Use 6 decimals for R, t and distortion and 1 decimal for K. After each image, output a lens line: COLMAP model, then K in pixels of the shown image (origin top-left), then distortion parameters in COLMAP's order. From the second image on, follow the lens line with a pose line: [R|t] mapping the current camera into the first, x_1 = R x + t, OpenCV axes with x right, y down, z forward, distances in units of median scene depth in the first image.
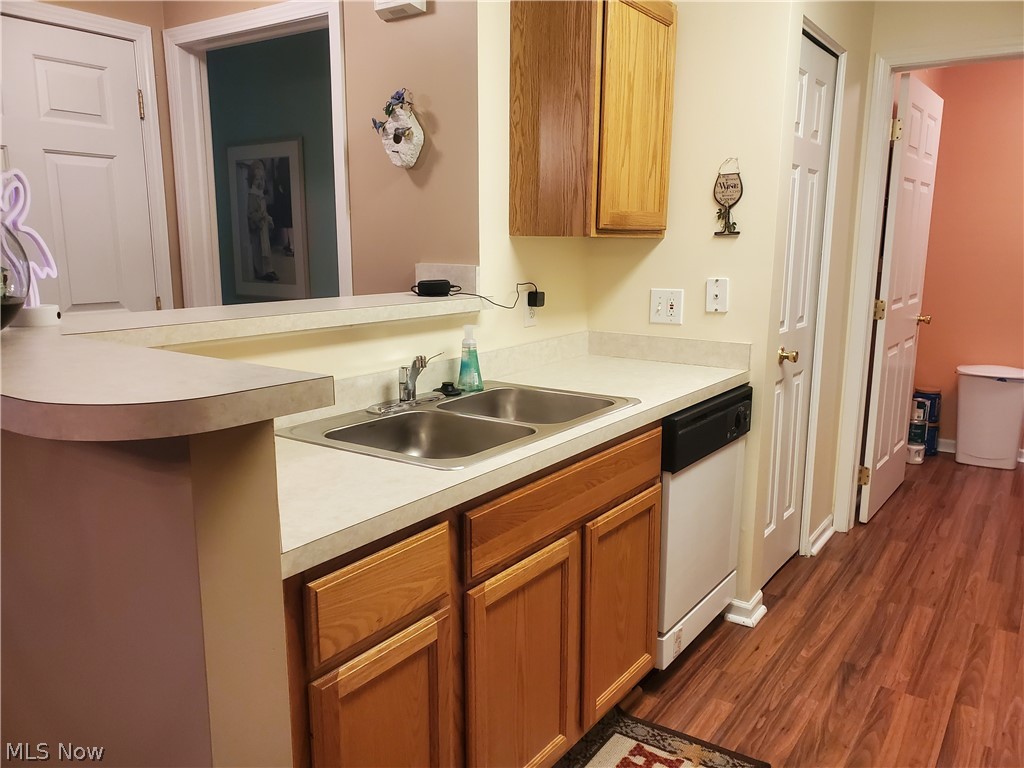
lens RADIAL K [[798.2, 0, 526.0], [0, 798.2, 390.3], [0, 0, 1]] dist [0.006067, 0.014242]
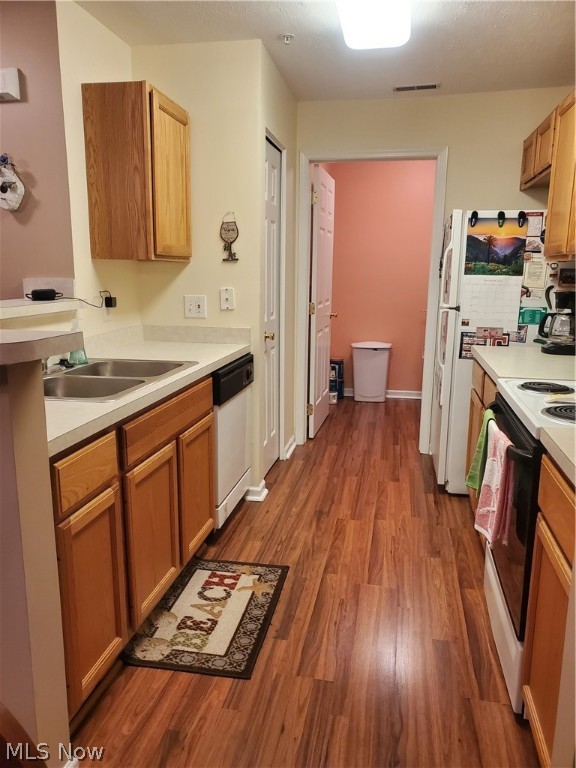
lens RADIAL K [[594.7, 0, 278.1], [0, 594.7, 385.2], [0, 0, 1]] dist [0.073129, -0.116646]
pose [[0.921716, -0.075666, 0.380414, -0.144619], [0.074029, 0.997076, 0.018956, 0.042363], [-0.380736, 0.010690, 0.924622, -0.153324]]
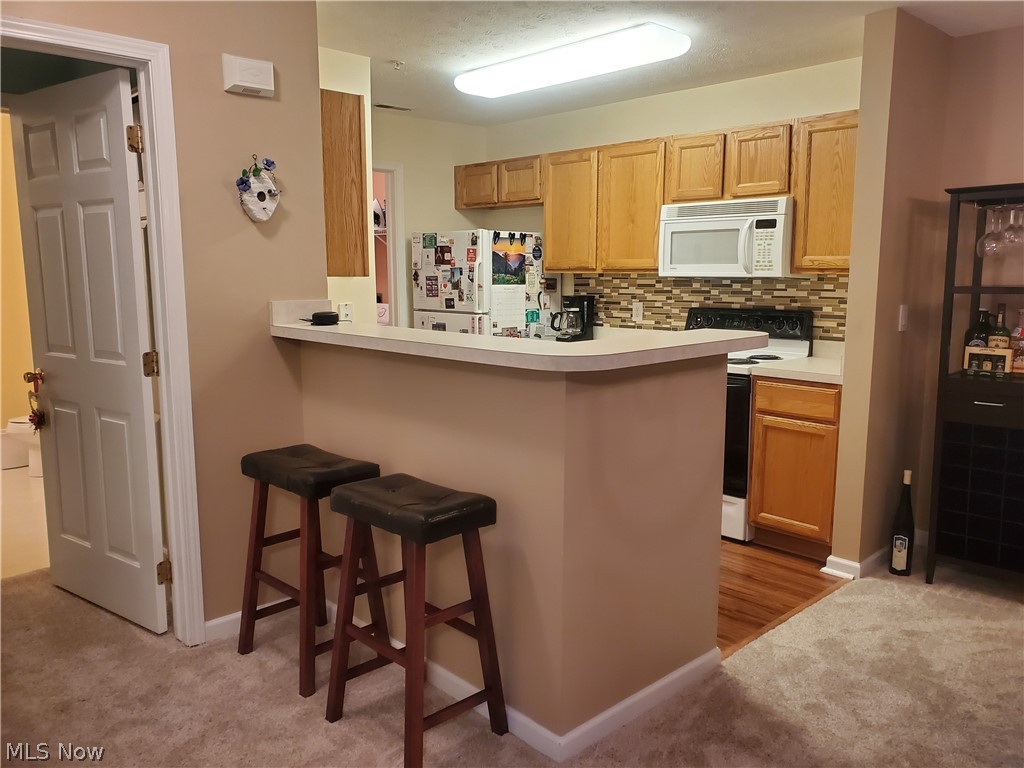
lens RADIAL K [[801.1, 0, 513.6], [0, 801.1, 398.3], [0, 0, 1]] dist [0.128818, -0.320255]
pose [[0.215962, -0.162352, 0.962809, -1.280859], [0.191442, 0.973980, 0.121295, -0.098593], [-0.957450, 0.158127, 0.241424, 0.398260]]
